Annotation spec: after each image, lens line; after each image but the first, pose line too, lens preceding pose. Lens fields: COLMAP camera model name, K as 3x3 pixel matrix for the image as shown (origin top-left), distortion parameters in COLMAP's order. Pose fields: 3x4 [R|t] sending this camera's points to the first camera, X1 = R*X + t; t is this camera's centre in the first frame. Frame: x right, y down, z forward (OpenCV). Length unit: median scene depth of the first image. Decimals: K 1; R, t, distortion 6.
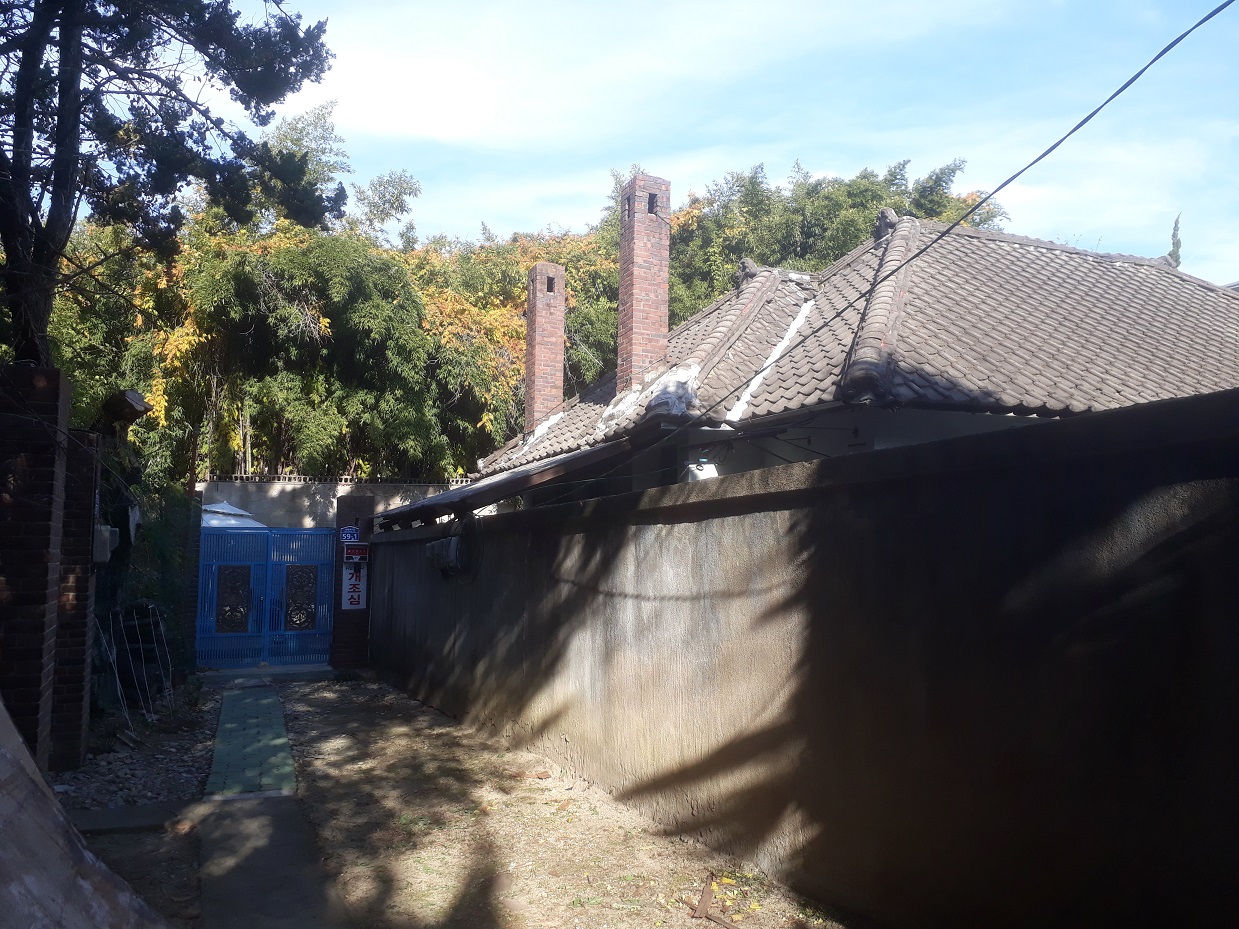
lens RADIAL K [[979.3, 0, 625.1], [0, 979.3, 475.0], [0, 0, 1]] dist [0.005071, -0.008965]
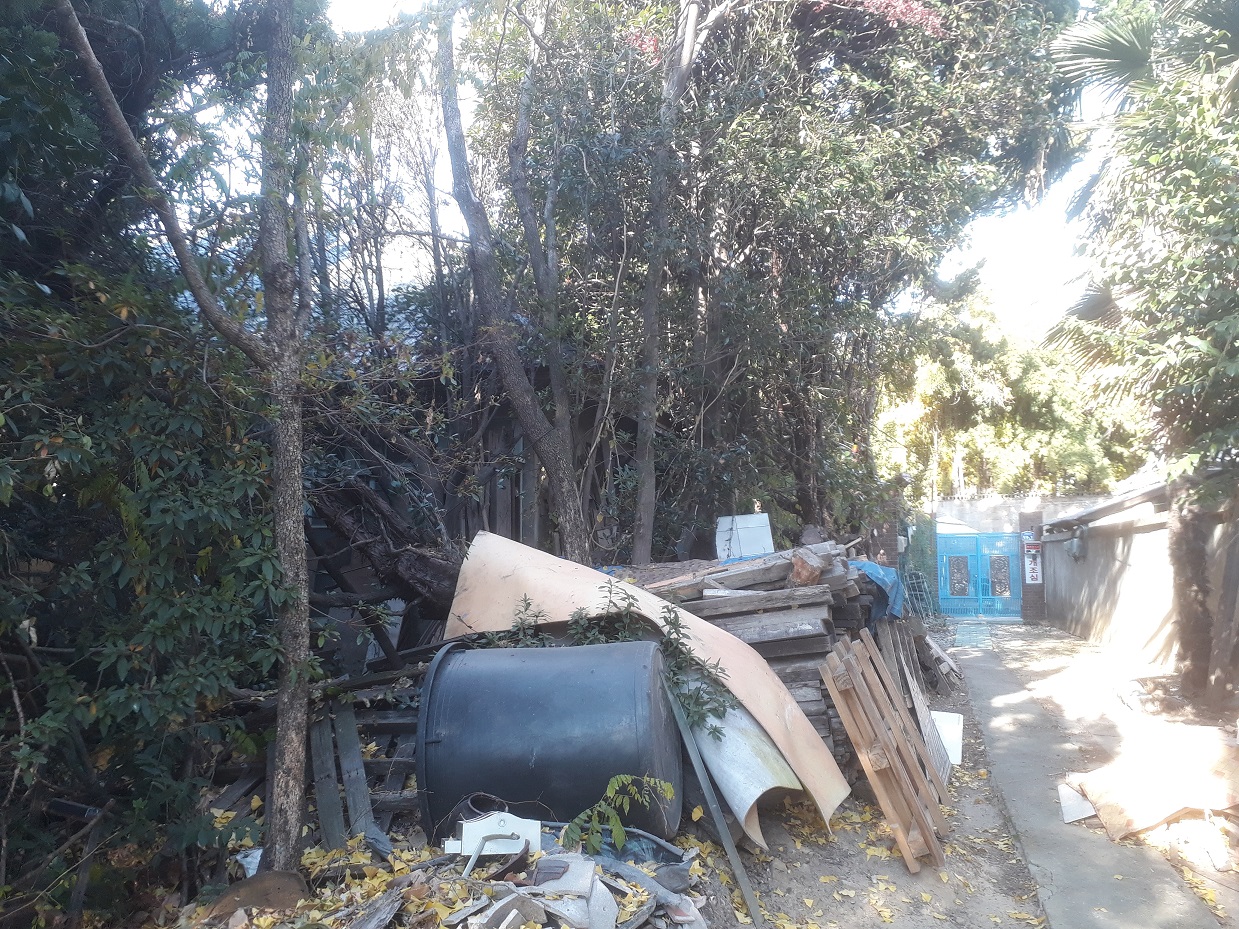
lens RADIAL K [[979.3, 0, 627.7], [0, 979.3, 469.7], [0, 0, 1]] dist [0.005071, -0.008965]
pose [[0.765673, -0.065686, -0.639867, 0.178468], [0.064166, 0.997610, -0.025628, -0.035325], [0.640022, -0.021435, 0.768058, -0.462529]]
